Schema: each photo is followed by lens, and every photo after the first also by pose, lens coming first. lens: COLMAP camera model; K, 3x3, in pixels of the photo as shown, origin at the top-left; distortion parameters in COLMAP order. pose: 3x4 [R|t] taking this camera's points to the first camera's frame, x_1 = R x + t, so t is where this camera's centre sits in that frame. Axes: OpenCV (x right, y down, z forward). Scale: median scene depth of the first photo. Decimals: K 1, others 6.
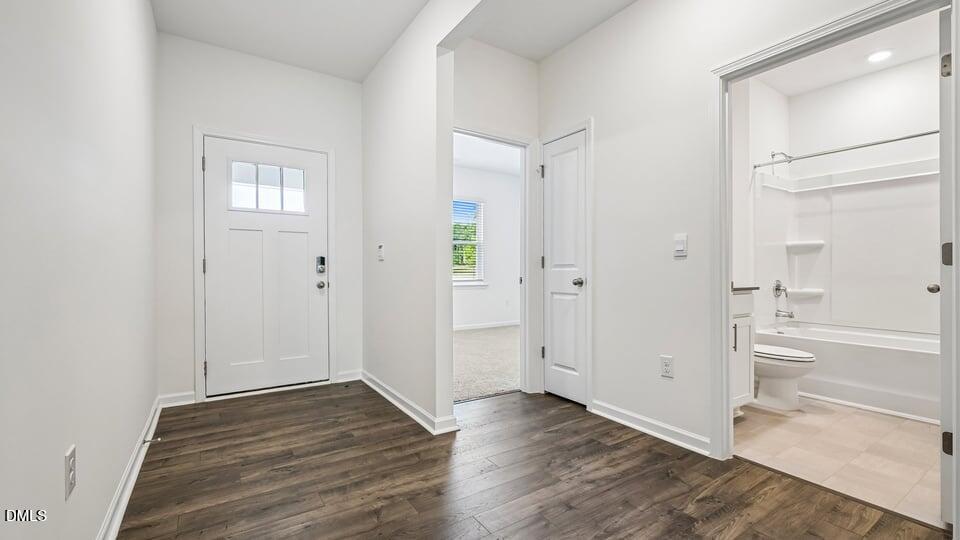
lens RADIAL K [[409.1, 0, 480.0], [0, 409.1, 270.0], [0, 0, 1]] dist [-0.002704, -0.000331]
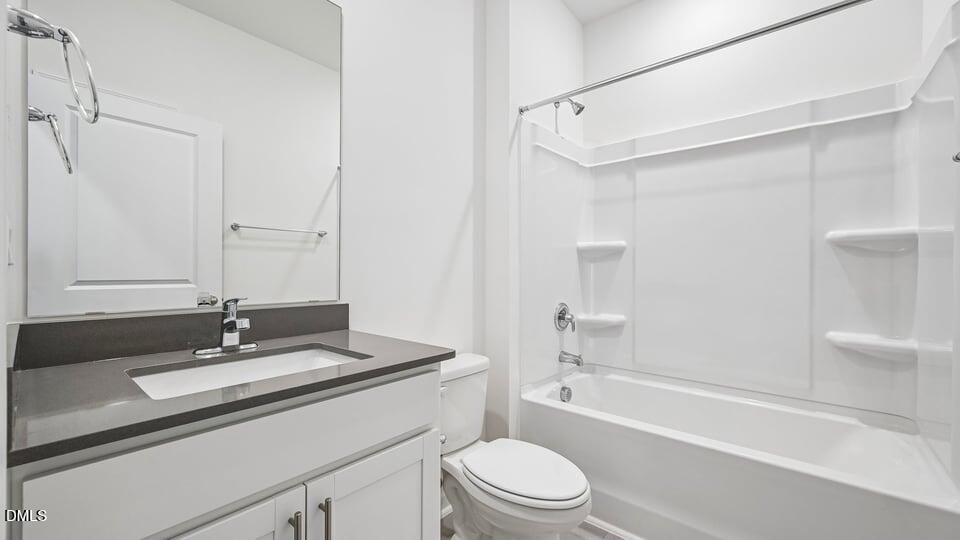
lens RADIAL K [[387.4, 0, 480.0], [0, 387.4, 270.0], [0, 0, 1]] dist [0.000759, 0.000014]
pose [[0.960916, -0.000264, 0.276839, 0.443848], [-0.001493, 0.999980, 0.006136, -0.029408], [-0.276835, -0.006309, 0.960897, 0.465380]]
